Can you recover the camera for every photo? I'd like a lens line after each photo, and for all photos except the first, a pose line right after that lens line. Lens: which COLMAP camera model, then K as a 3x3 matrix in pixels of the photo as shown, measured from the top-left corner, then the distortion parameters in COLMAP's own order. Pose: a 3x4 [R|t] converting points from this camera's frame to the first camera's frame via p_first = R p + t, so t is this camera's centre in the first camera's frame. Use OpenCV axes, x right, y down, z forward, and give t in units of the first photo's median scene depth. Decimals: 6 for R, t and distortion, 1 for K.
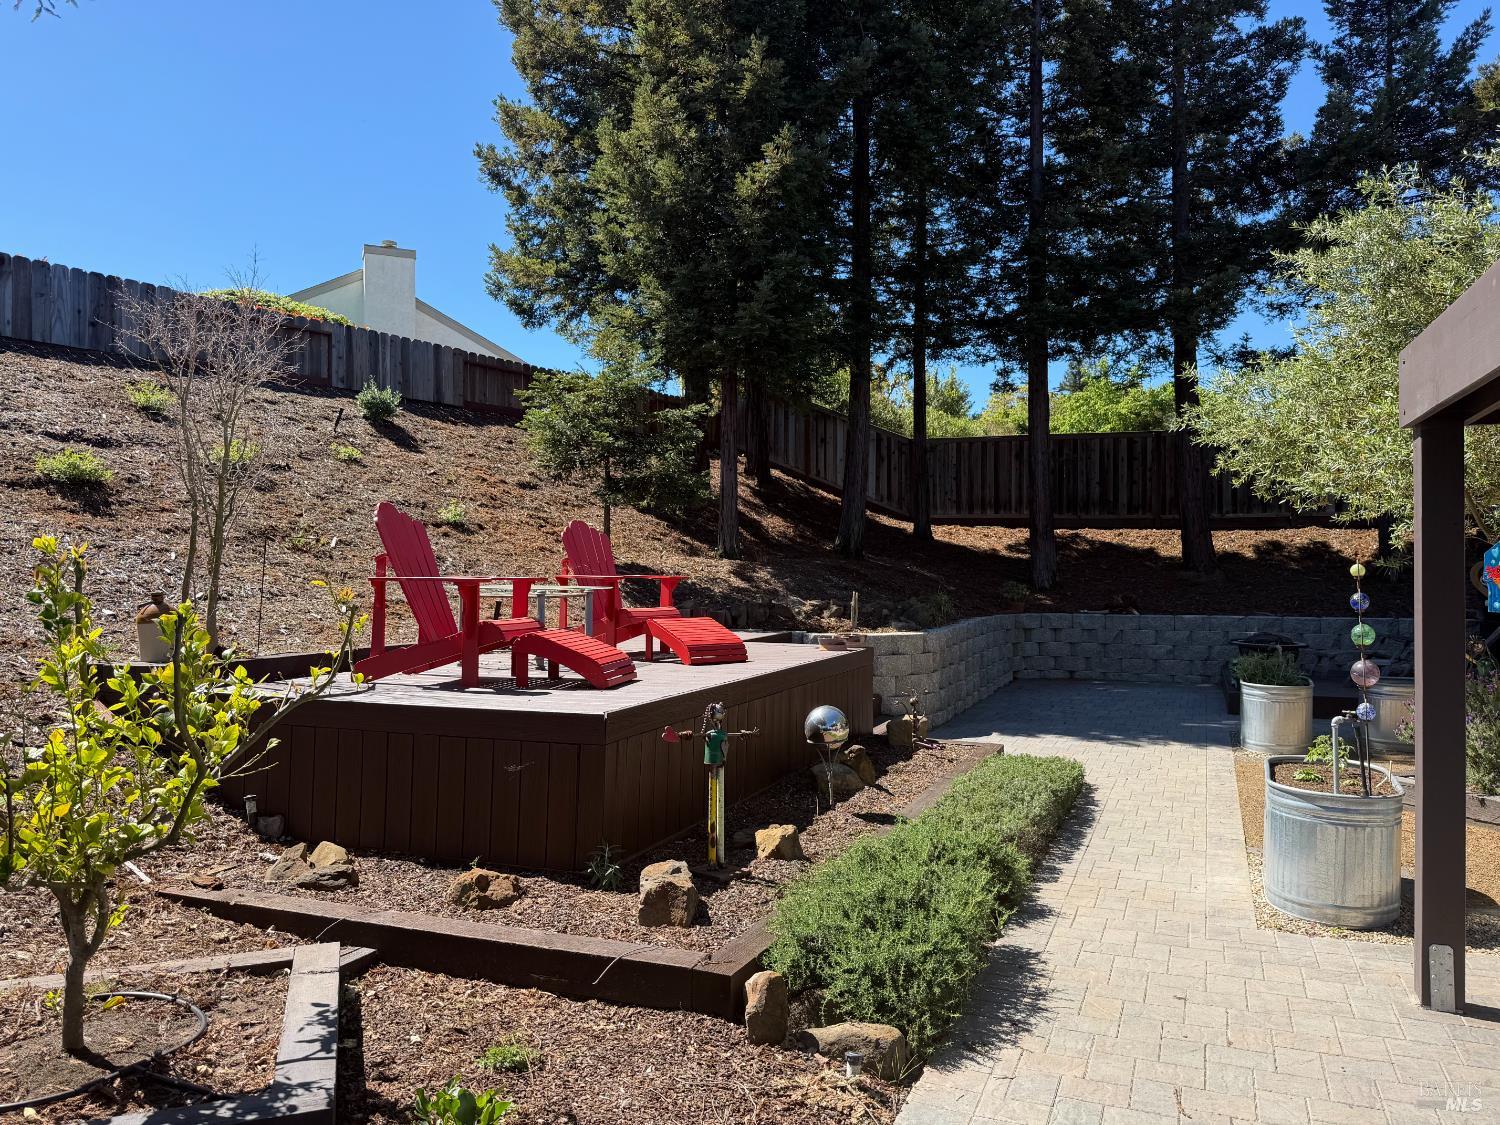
lens RADIAL K [[1048.7, 0, 750.6], [0, 1048.7, 554.9], [0, 0, 1]] dist [0.005936, 0.001258]
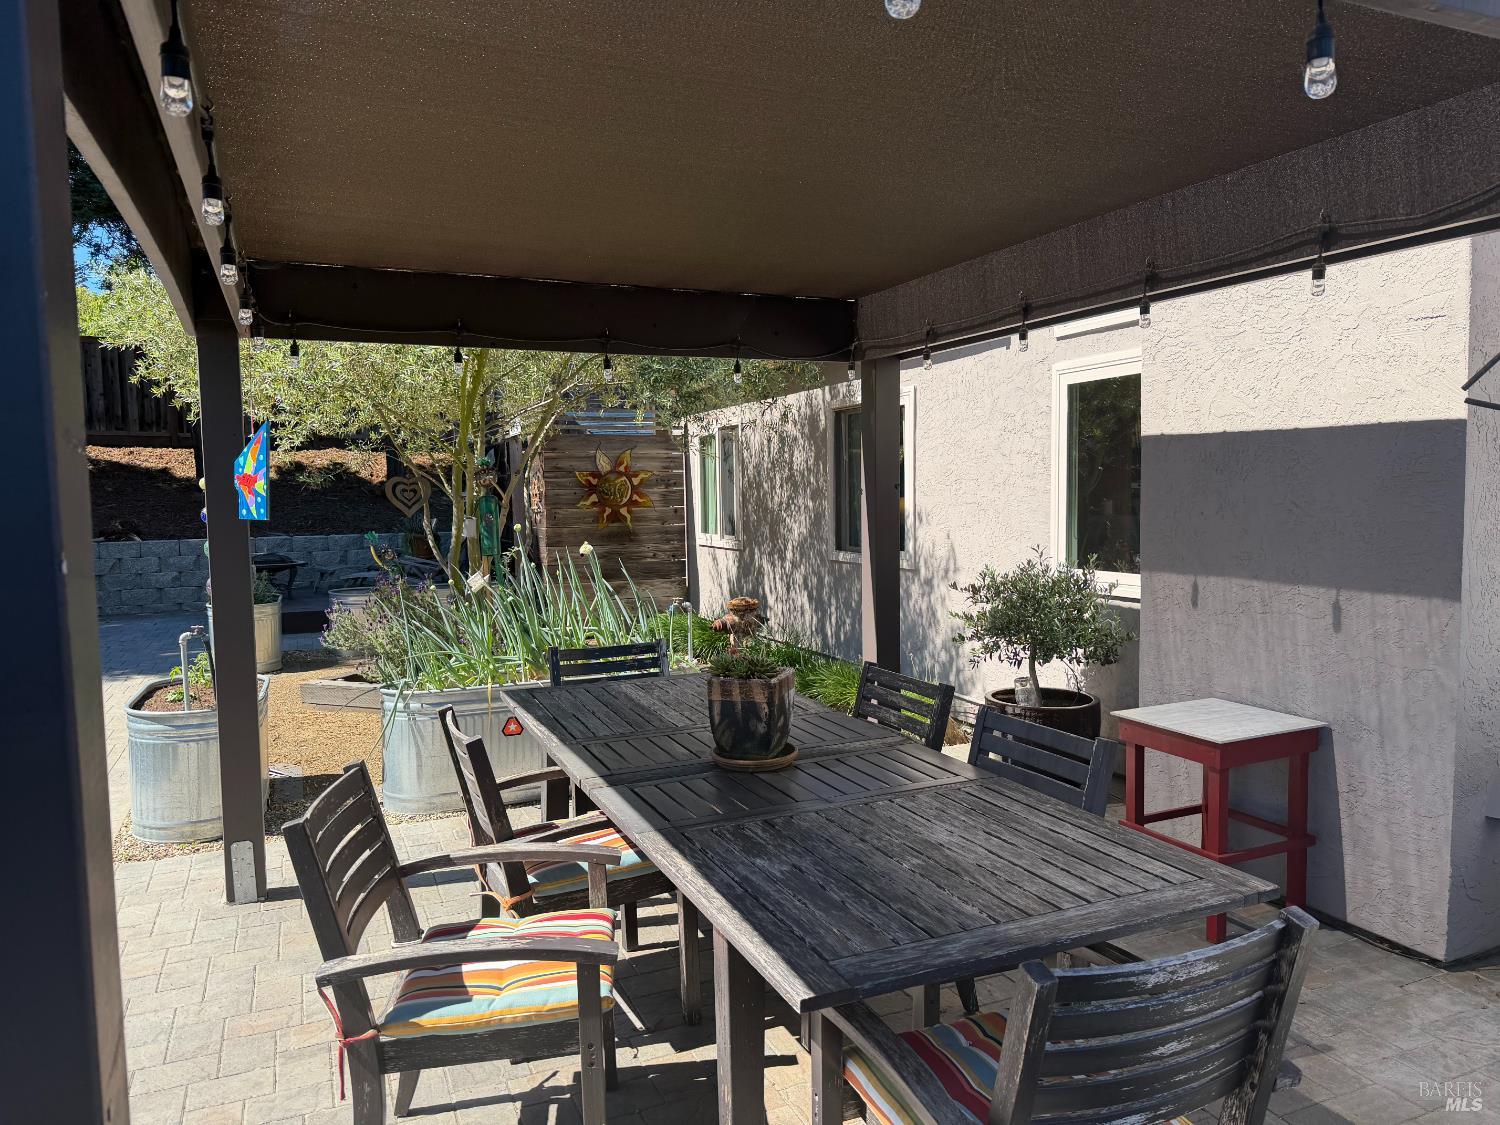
lens RADIAL K [[1048.7, 0, 750.5], [0, 1048.7, 572.6], [0, 0, 1]] dist [0.005936, 0.001258]
pose [[0.700237, -0.066139, 0.710840, 0.156453], [0.004185, 0.996063, 0.088554, 0.009905], [-0.713898, -0.059033, 0.697757, -0.032741]]
